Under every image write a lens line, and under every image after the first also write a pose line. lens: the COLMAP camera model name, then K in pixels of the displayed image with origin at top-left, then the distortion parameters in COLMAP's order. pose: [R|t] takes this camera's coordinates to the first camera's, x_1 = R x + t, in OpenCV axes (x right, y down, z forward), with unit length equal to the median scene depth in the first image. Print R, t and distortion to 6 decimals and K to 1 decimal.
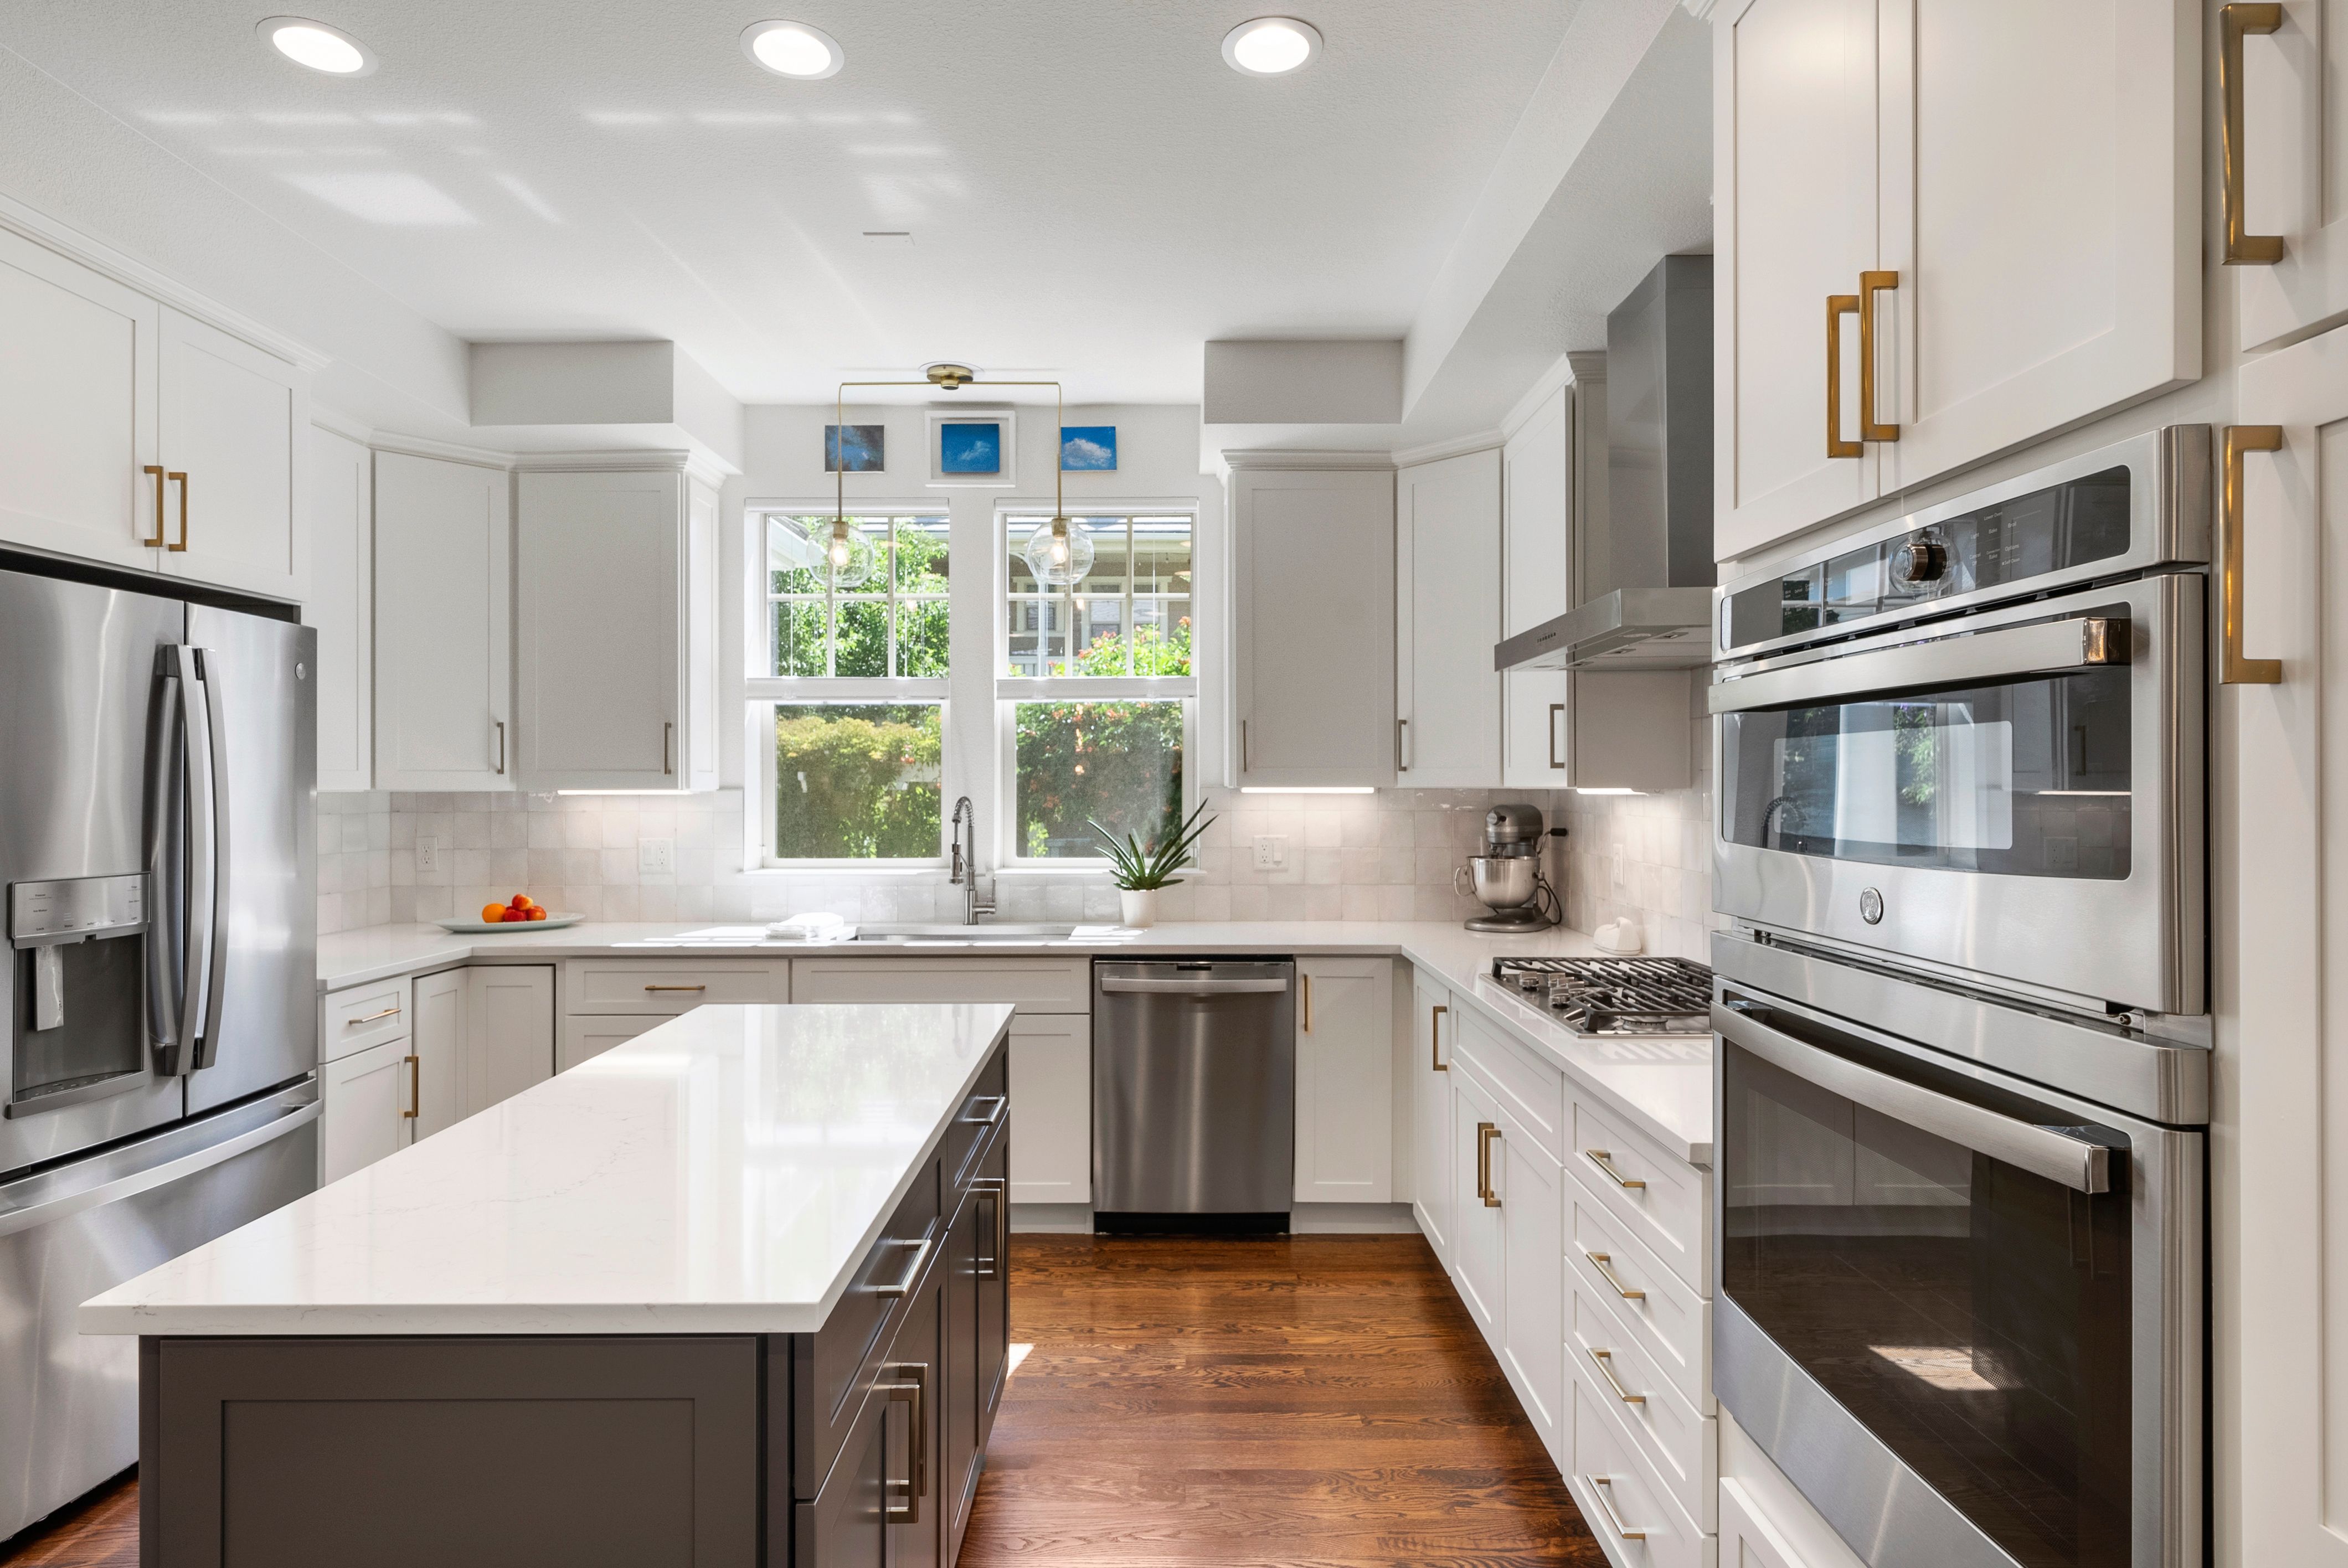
lens RADIAL K [[1248.9, 0, 1170.5], [0, 1248.9, 778.9], [0, 0, 1]] dist [-0.003313, -0.000186]
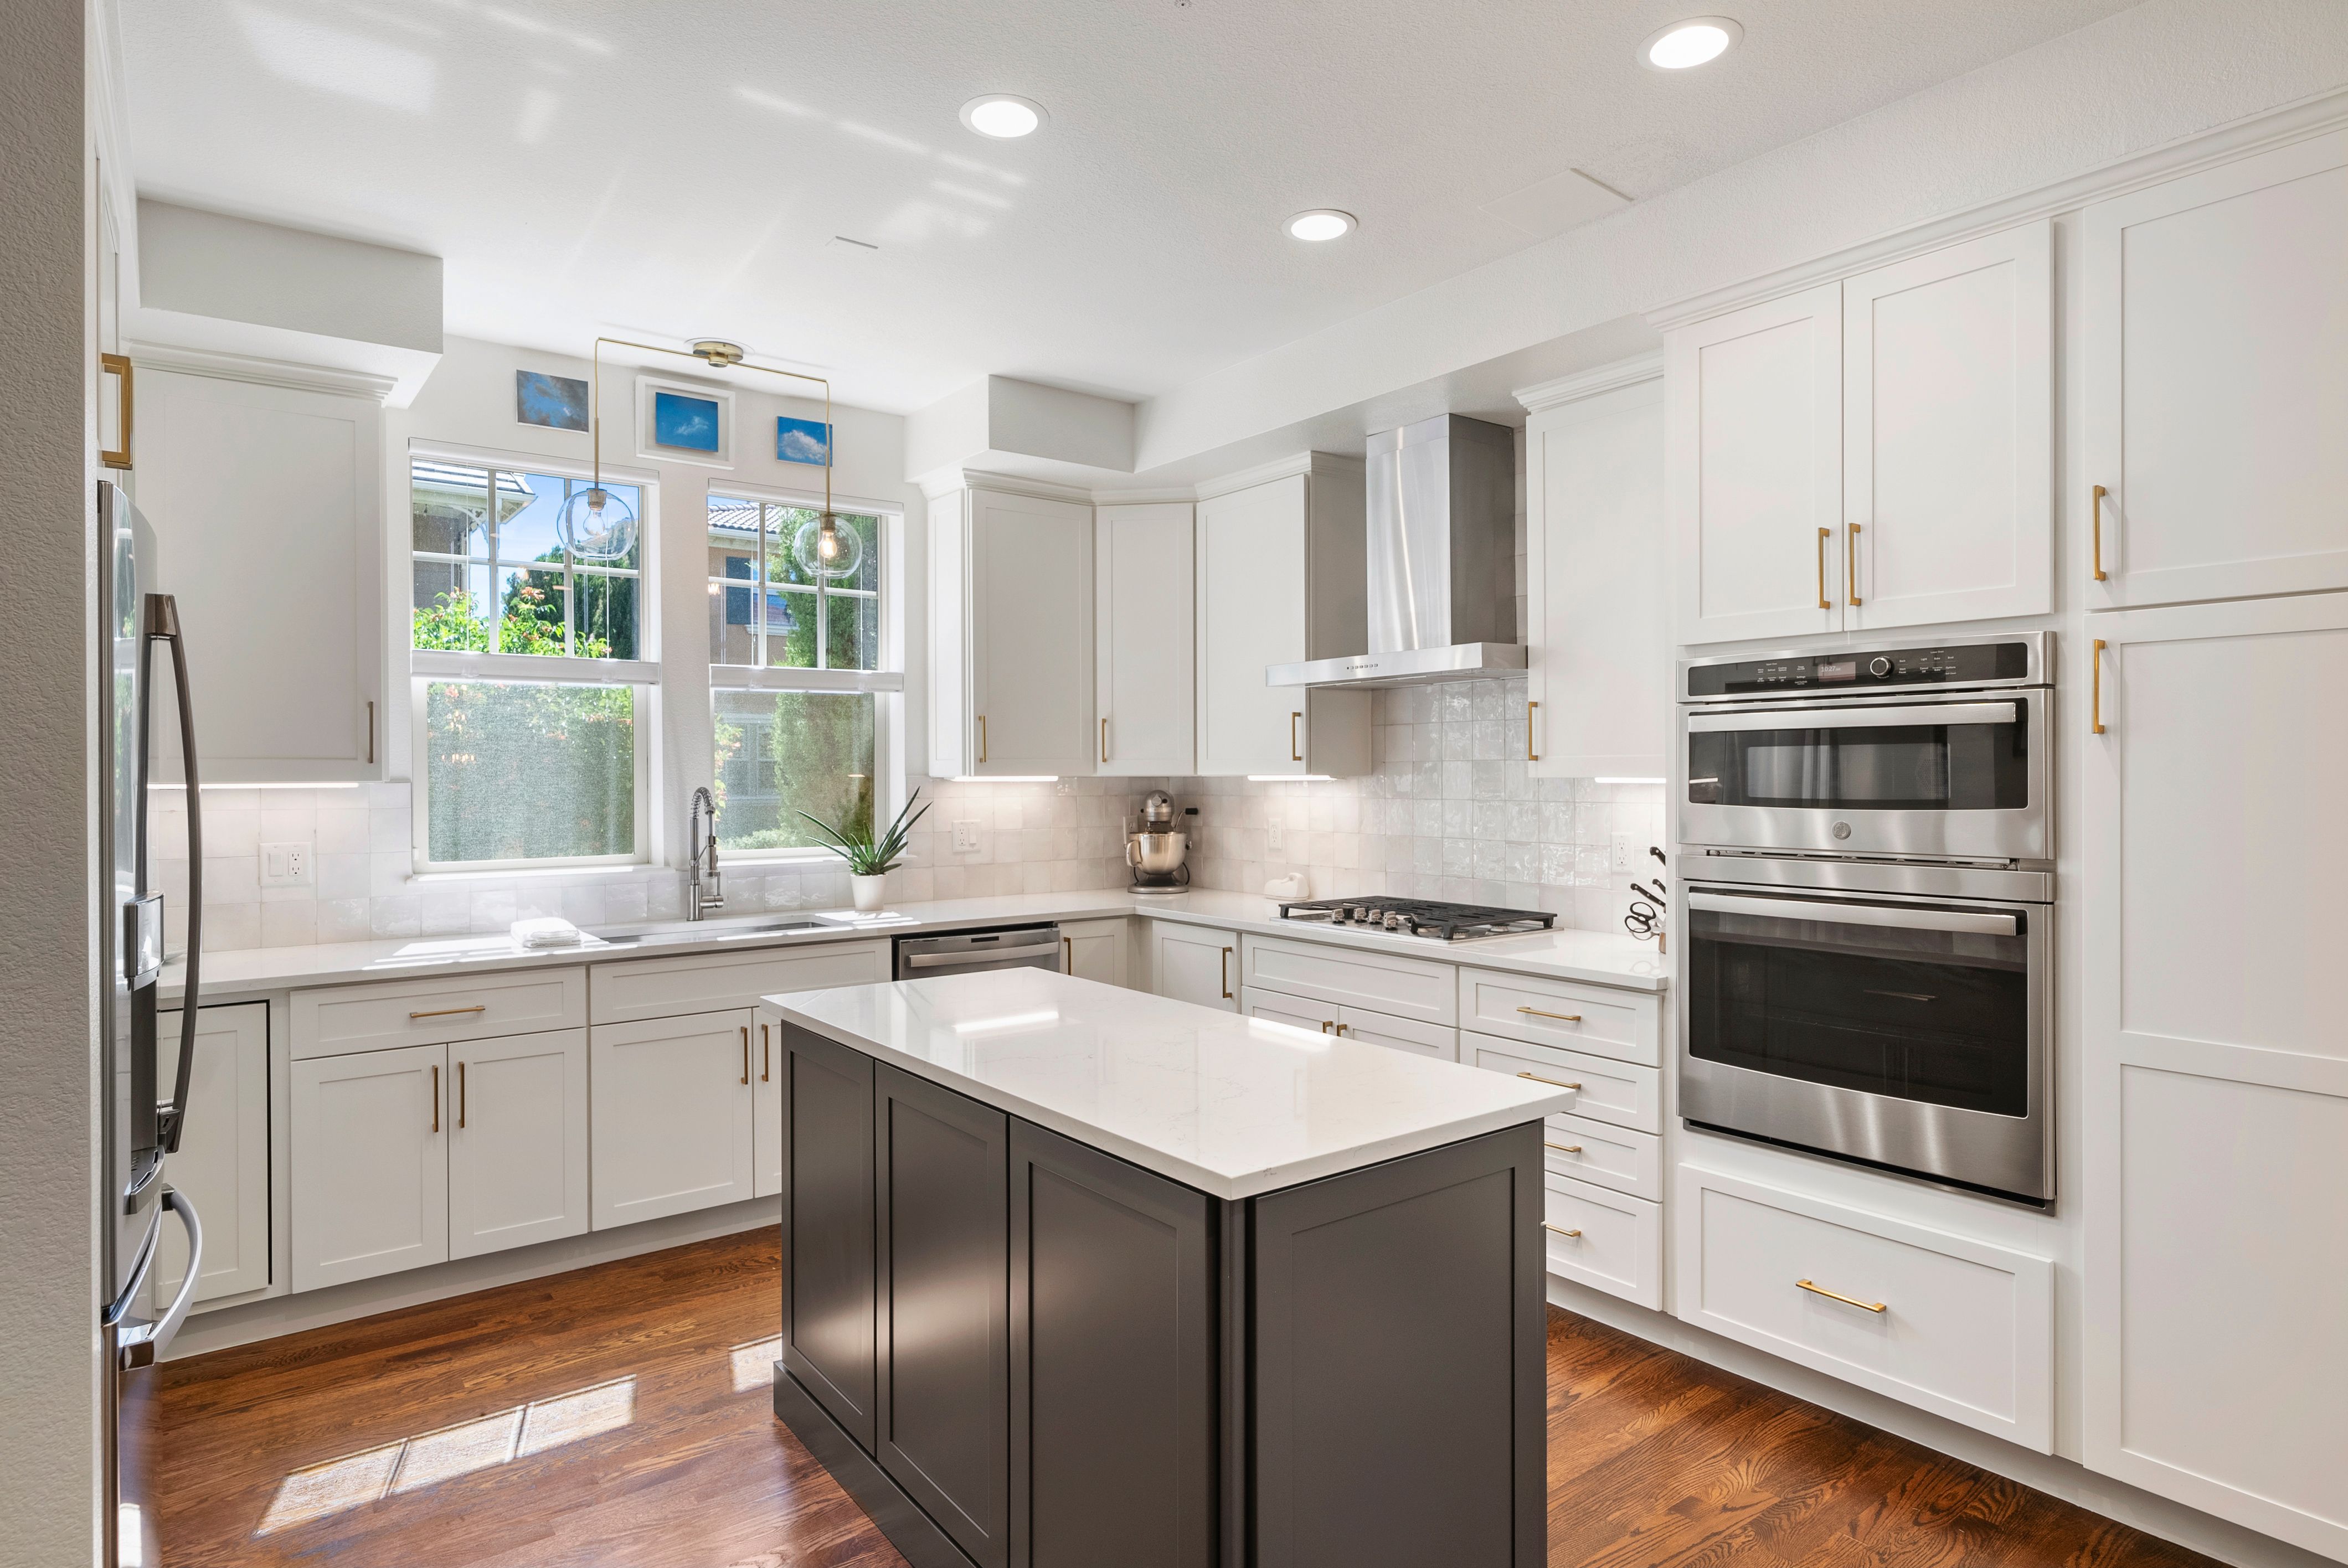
lens RADIAL K [[1269.3, 0, 1171.5], [0, 1269.3, 778.7], [0, 0, 1]] dist [-0.001526, 0.000258]
pose [[0.797447, -0.005231, 0.603367, -0.486067], [0.000705, 0.999970, 0.007738, 0.000240], [-0.603389, -0.005745, 0.797426, 0.000947]]
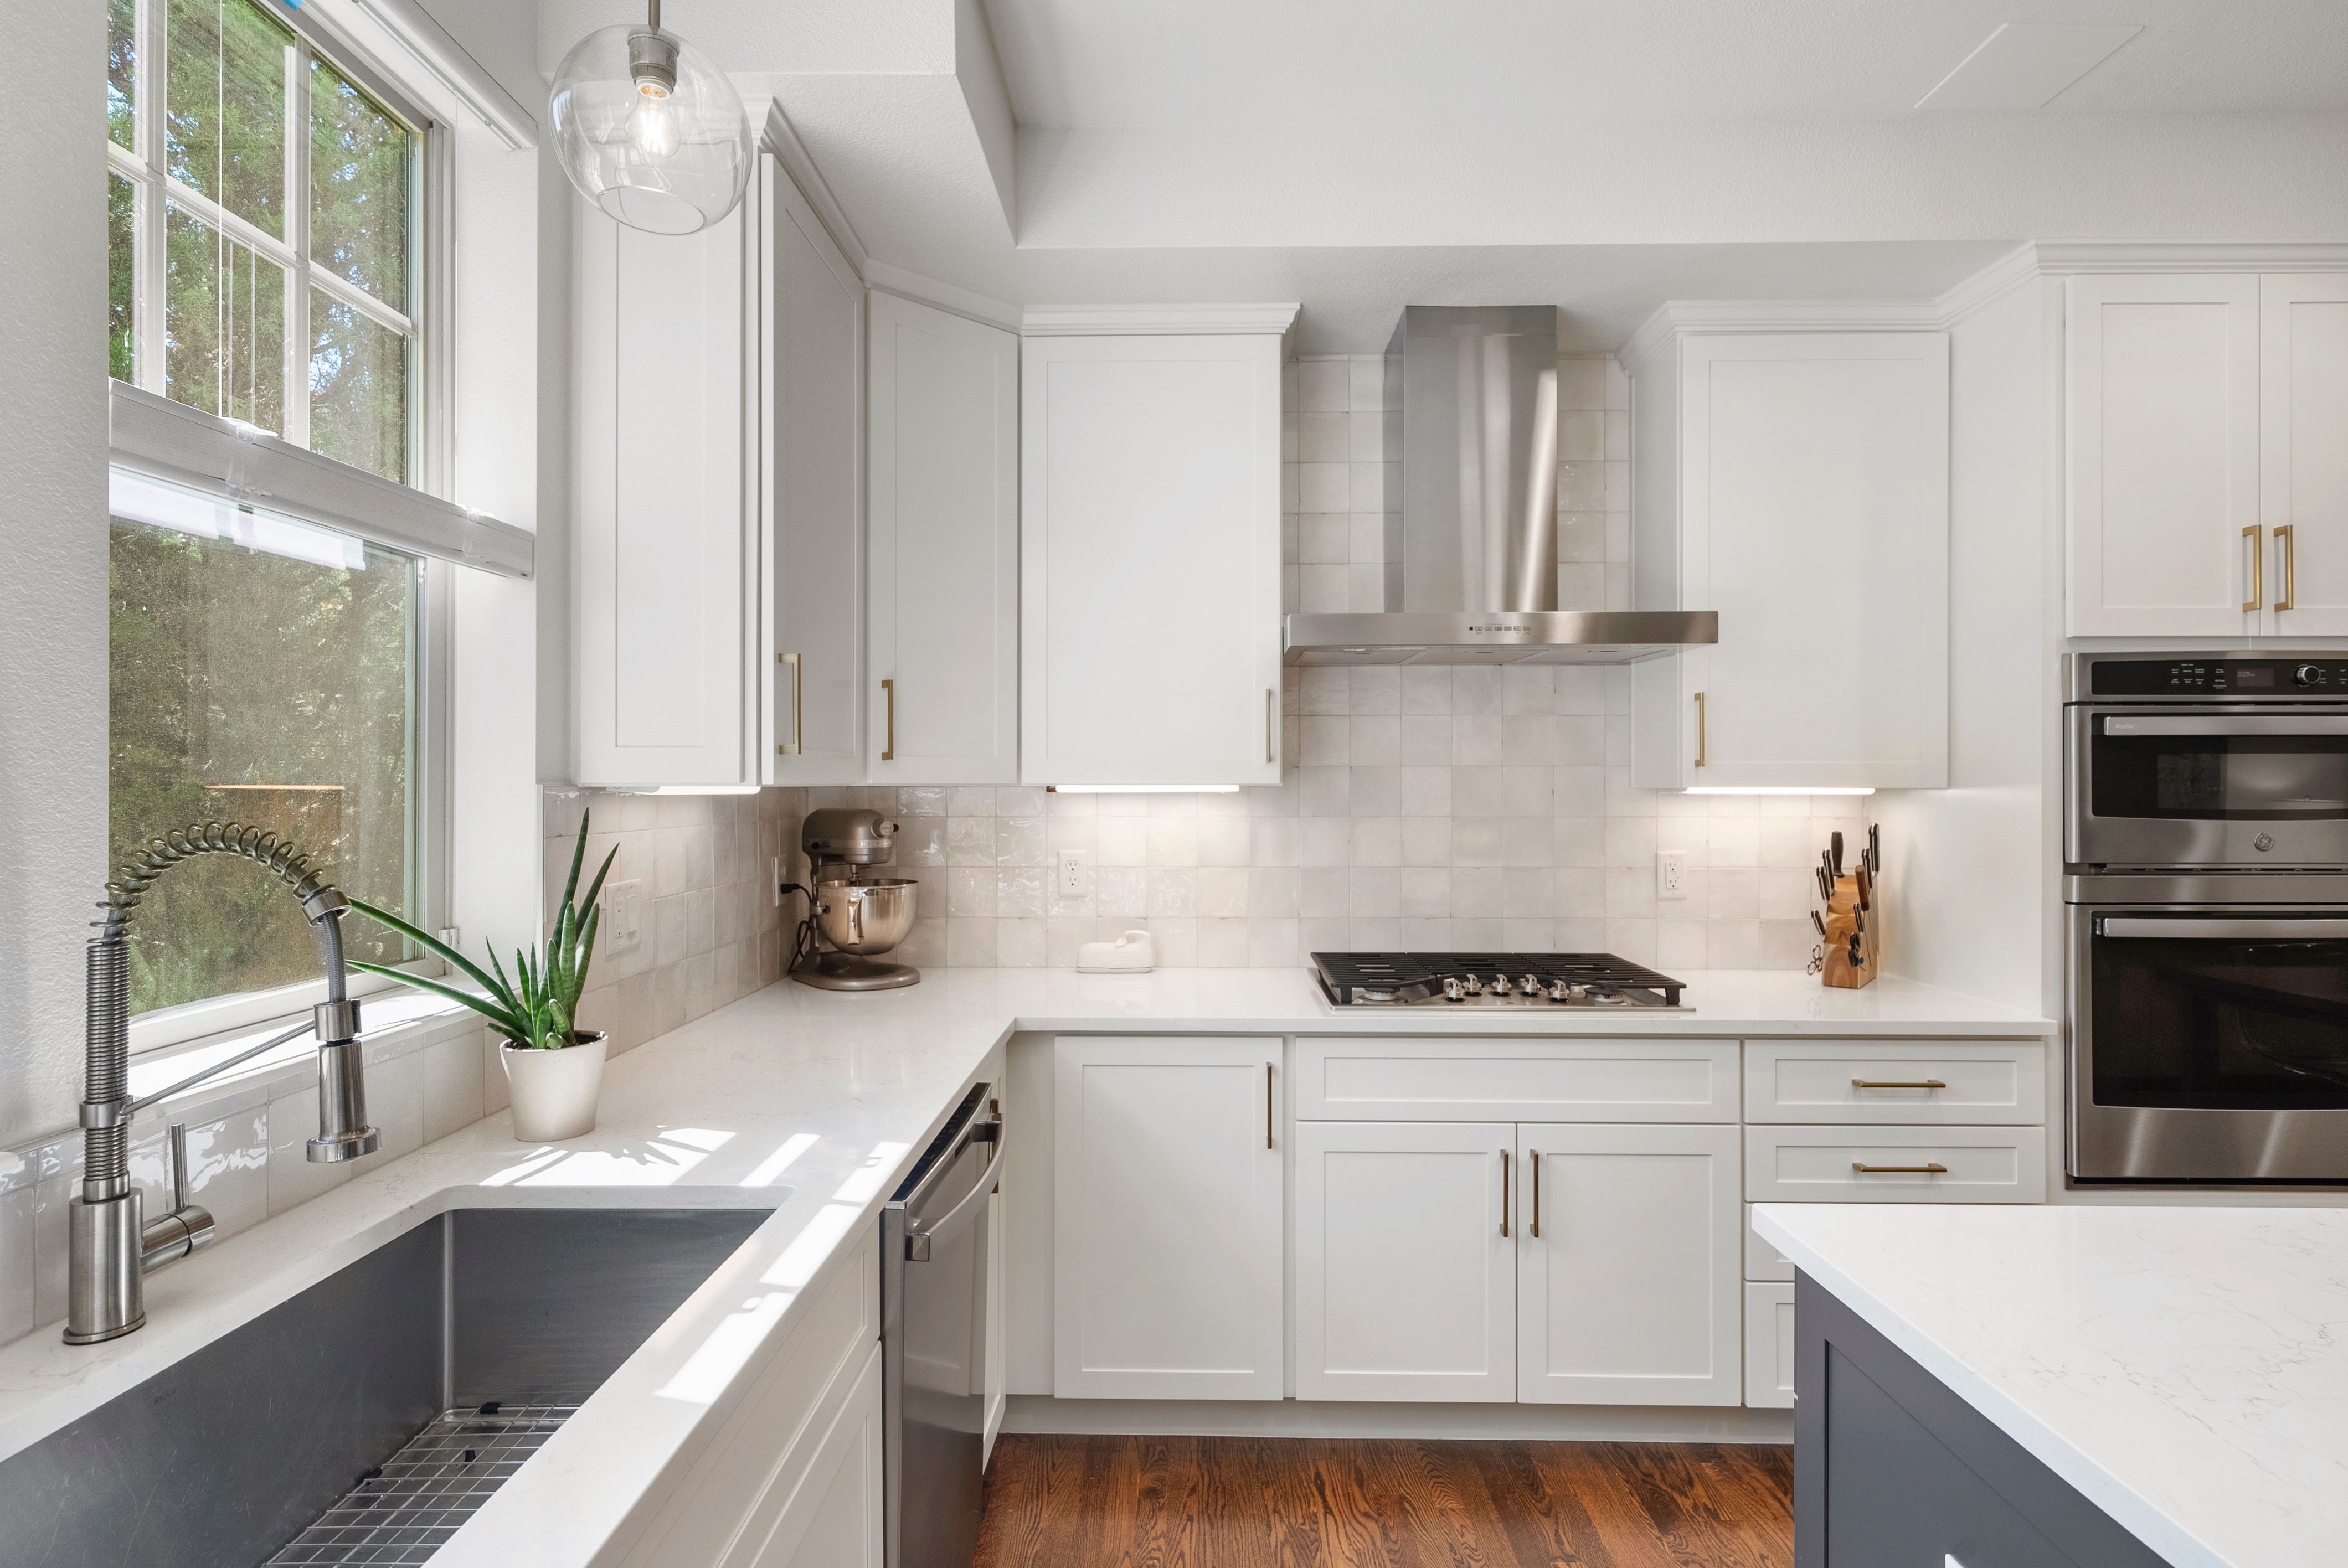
lens RADIAL K [[1156.5, 0, 1174.2], [0, 1156.5, 783.1], [0, 0, 1]] dist [0.001477, 0.000457]
pose [[0.026560, 0.000116, 0.999647, -0.406328], [-0.004147, 0.999991, -0.000006, 0.004689], [-0.999639, -0.004145, 0.026560, 0.827870]]
